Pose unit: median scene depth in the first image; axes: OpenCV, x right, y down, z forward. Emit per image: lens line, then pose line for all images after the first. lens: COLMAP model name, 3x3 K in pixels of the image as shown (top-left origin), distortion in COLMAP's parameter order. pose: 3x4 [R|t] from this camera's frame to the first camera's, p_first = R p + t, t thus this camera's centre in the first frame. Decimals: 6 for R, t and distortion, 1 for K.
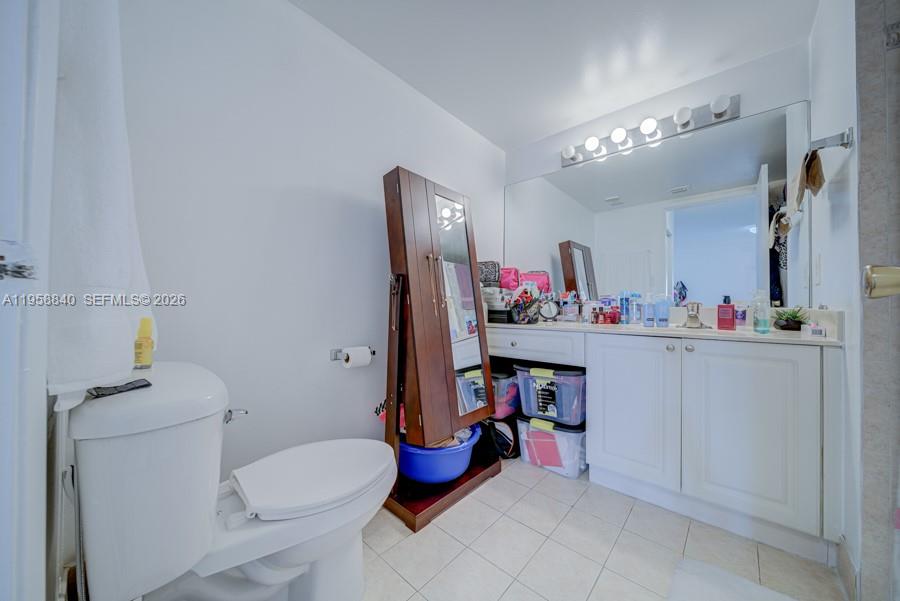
lens RADIAL K [[324.8, 0, 449.0], [0, 324.8, 305.0], [0, 0, 1]] dist [-0.000436, -0.000045]
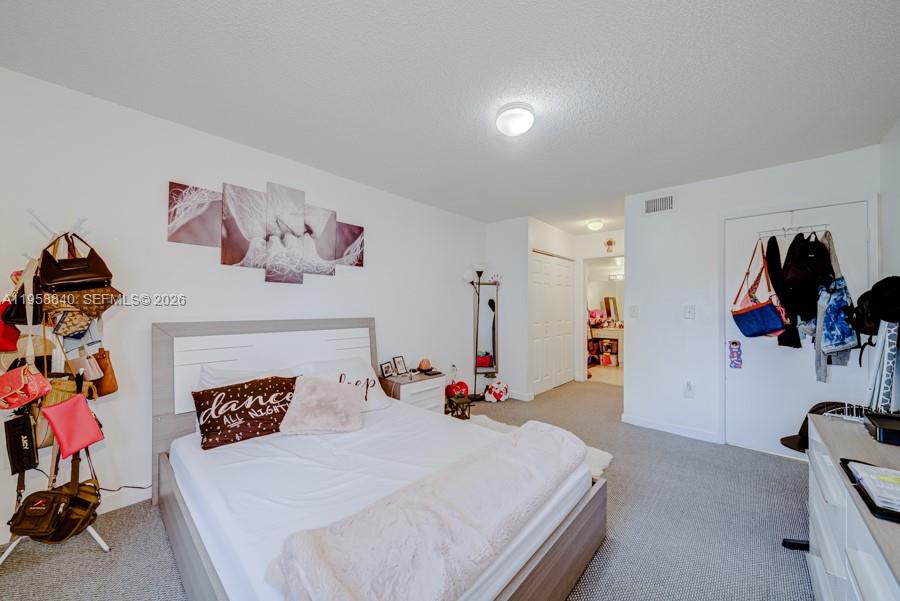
lens RADIAL K [[324.8, 0, 451.6], [0, 324.8, 303.4], [0, 0, 1]] dist [-0.000436, -0.000045]
pose [[0.999678, -0.005206, -0.024824, -1.433118], [0.005087, 0.999975, -0.004849, -0.230405], [0.024849, 0.004721, 0.999680, -2.871757]]
